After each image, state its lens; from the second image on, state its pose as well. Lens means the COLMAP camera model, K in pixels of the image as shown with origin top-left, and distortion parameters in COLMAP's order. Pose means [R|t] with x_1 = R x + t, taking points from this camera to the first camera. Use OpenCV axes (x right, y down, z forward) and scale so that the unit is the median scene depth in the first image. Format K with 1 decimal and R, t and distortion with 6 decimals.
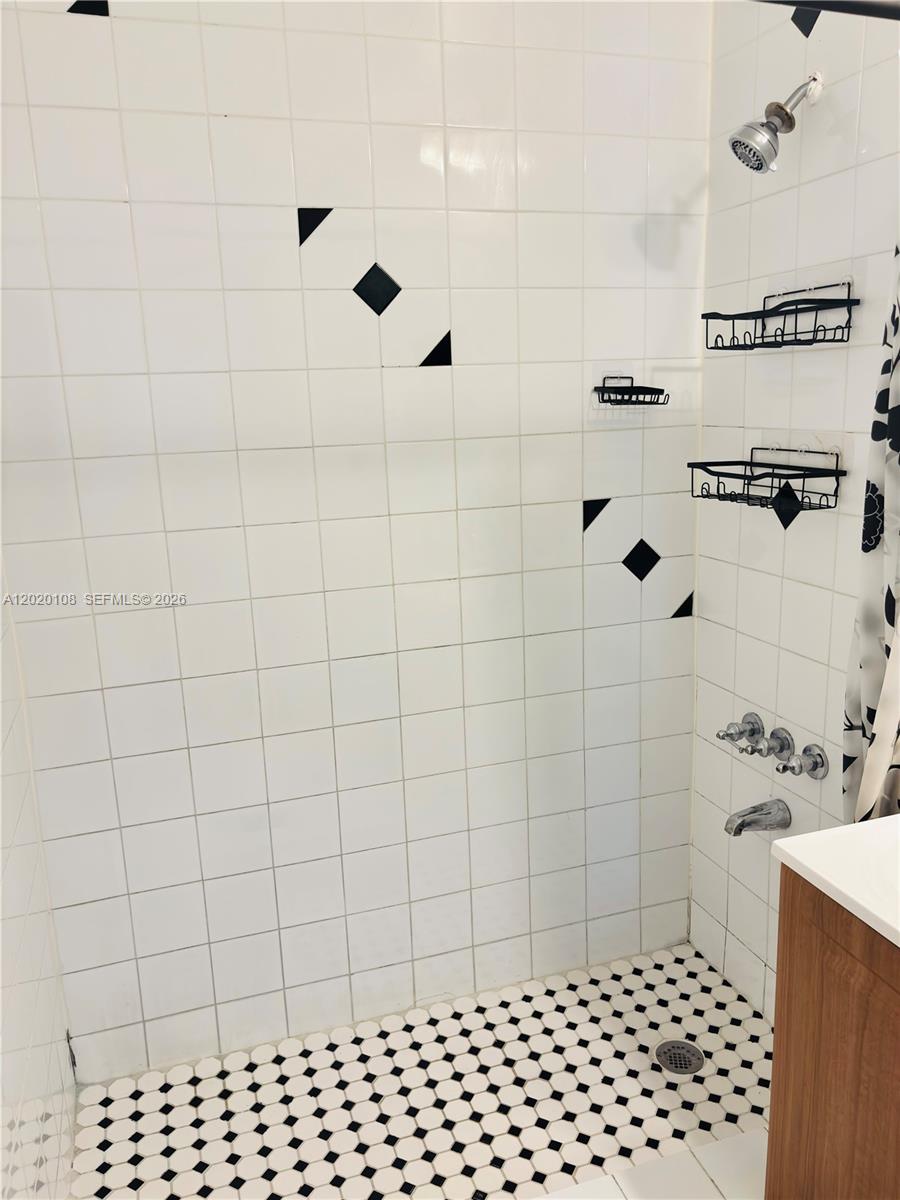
lens RADIAL K [[901.8, 0, 448.8], [0, 901.8, 603.0], [0, 0, 1]] dist [0.030657, -0.026141]
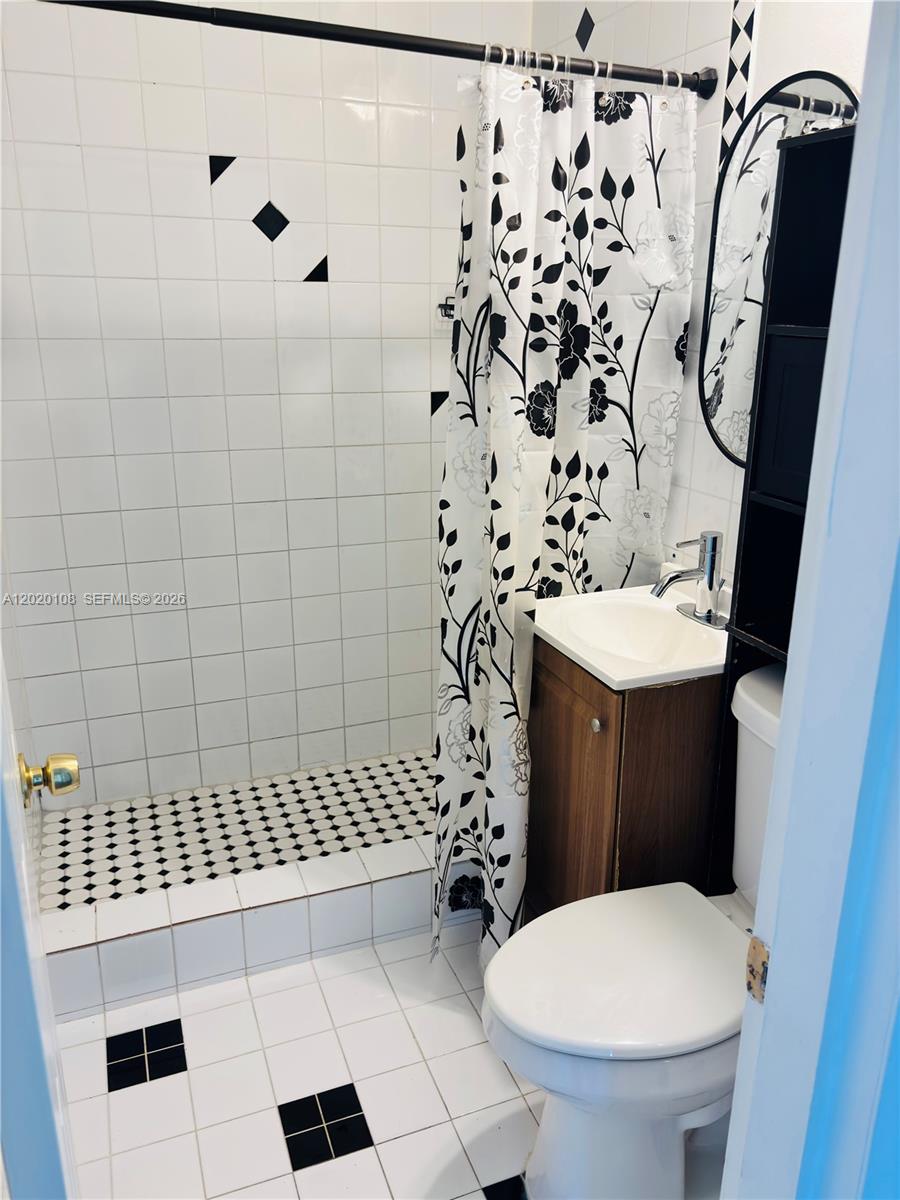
lens RADIAL K [[901.8, 0, 452.9], [0, 901.8, 594.2], [0, 0, 1]] dist [0.030657, -0.026141]
pose [[0.997408, 0.022377, 0.068386, 0.104642], [-0.027520, 0.996787, 0.075219, 0.088728], [-0.066483, -0.076906, 0.994819, -0.369916]]
